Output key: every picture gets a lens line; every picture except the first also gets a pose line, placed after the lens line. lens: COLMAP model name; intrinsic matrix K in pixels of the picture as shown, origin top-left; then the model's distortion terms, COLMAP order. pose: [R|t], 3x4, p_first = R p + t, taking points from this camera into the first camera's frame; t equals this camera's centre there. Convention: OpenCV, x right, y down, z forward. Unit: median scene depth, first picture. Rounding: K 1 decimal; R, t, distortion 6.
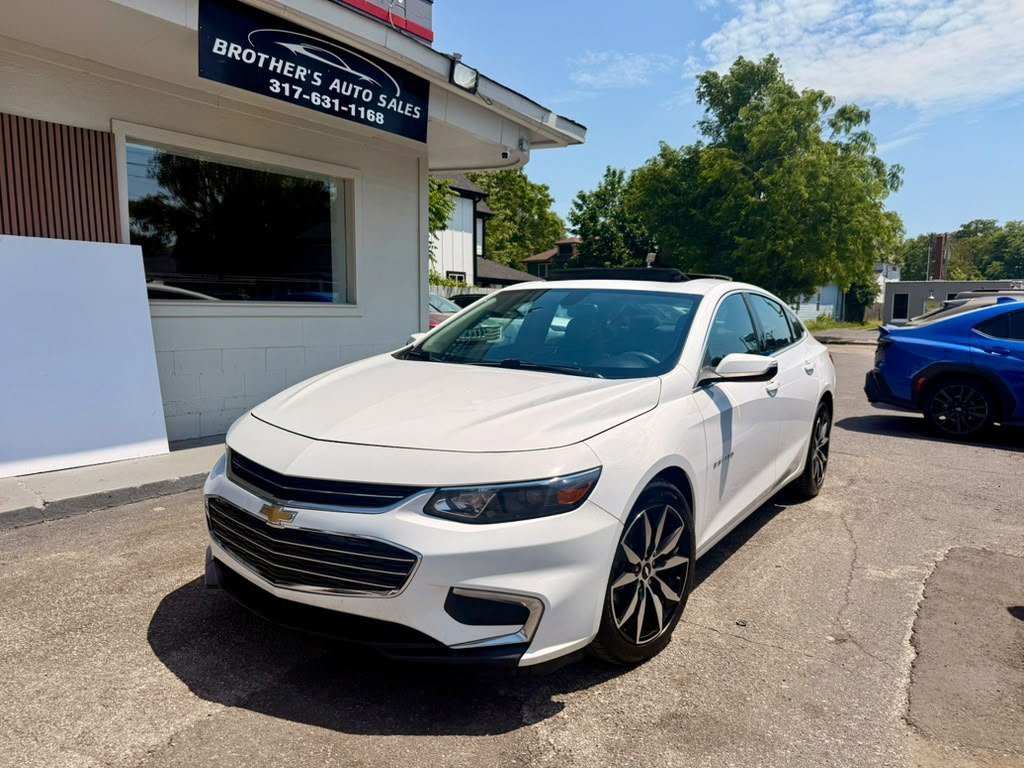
lens RADIAL K [[726.8, 0, 515.2], [0, 726.8, 387.3], [0, 0, 1]] dist [0.009985, -0.022519]
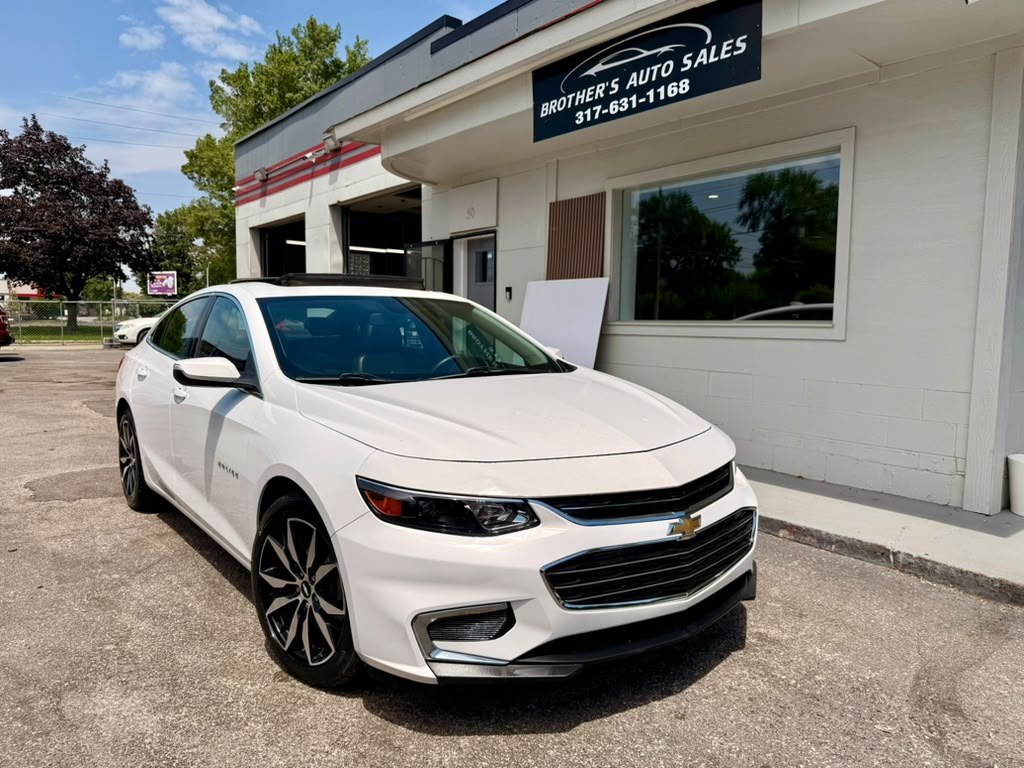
lens RADIAL K [[726.8, 0, 513.0], [0, 726.8, 389.0], [0, 0, 1]] dist [0.009985, -0.022519]
pose [[-0.289216, 0.067236, -0.954900, 0.731558], [-0.127462, 0.985943, 0.108027, -0.123226], [0.948740, 0.152957, -0.276580, 1.244822]]
